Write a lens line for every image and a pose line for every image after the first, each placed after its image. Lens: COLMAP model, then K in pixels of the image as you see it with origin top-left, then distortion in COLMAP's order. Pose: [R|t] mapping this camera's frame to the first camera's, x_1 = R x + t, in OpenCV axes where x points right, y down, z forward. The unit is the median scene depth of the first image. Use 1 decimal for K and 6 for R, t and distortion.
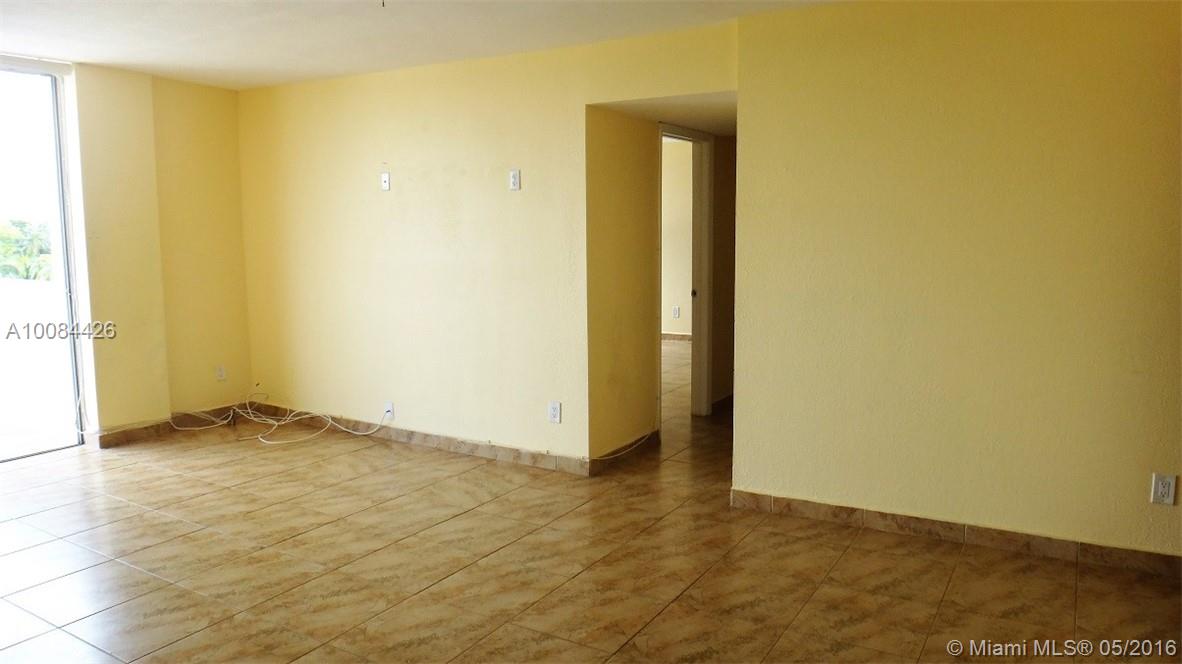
lens RADIAL K [[840.9, 0, 590.6], [0, 840.9, 331.5], [0, 0, 1]] dist [-0.017579, -0.002834]
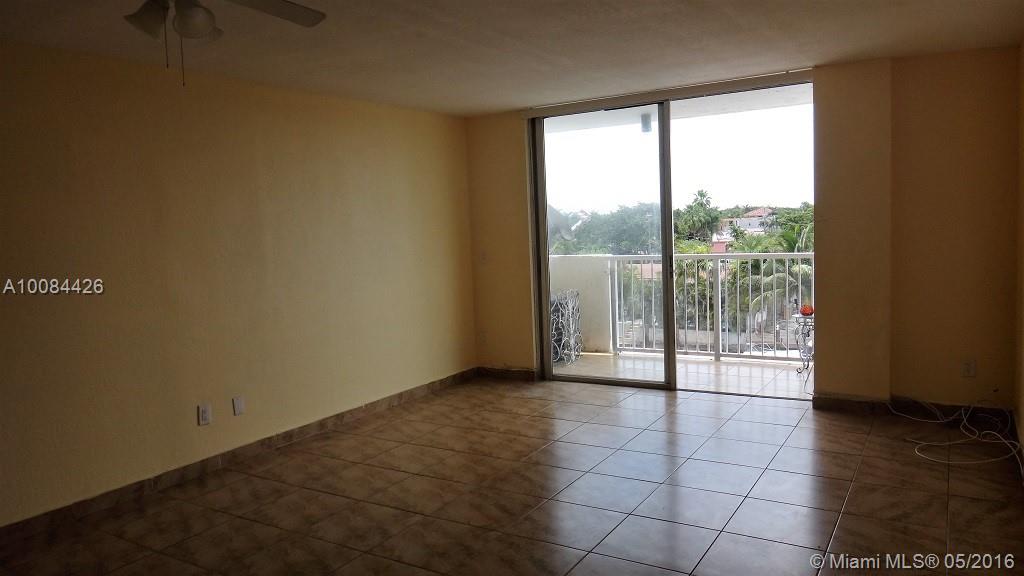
lens RADIAL K [[728.5, 0, 513.1], [0, 728.5, 287.8], [0, 0, 1]] dist [-0.017579, -0.002834]
pose [[-0.022378, 0.090365, -0.995657, 0.404380], [-0.076603, 0.992824, 0.091829, -0.084702], [0.996810, 0.078326, -0.015295, 0.628767]]
